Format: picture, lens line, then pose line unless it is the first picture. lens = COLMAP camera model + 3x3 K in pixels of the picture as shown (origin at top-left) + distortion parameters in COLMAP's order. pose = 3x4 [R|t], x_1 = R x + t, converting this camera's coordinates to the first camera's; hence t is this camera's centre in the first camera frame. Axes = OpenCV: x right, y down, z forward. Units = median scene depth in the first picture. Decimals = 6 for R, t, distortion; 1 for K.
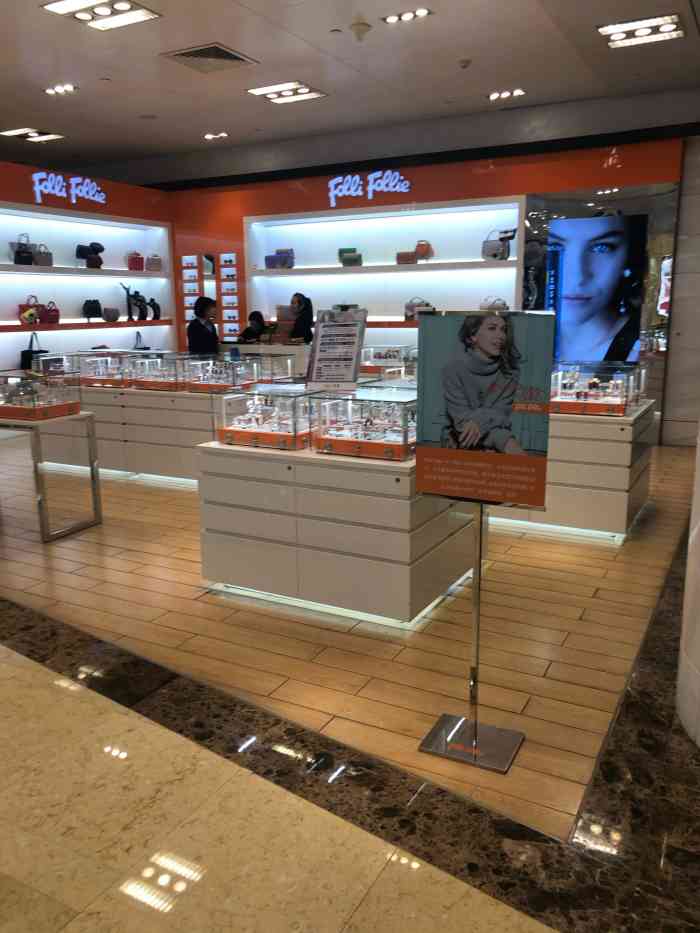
lens RADIAL K [[764.0, 0, 334.9], [0, 764.0, 457.0], [0, 0, 1]] dist [0.025938, -0.026007]
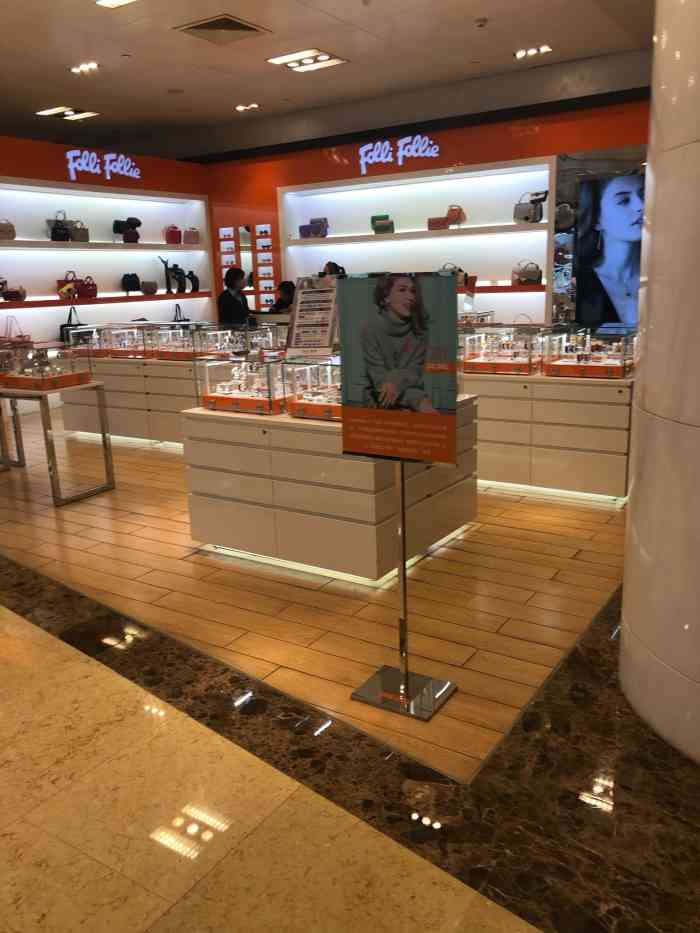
lens RADIAL K [[764.0, 0, 352.7], [0, 764.0, 451.4], [0, 0, 1]] dist [0.025938, -0.026007]
pose [[0.997223, -0.007467, -0.074101, 0.124244], [0.009746, 0.999489, 0.030439, 0.009328], [0.073836, -0.031077, 0.996786, -0.018880]]
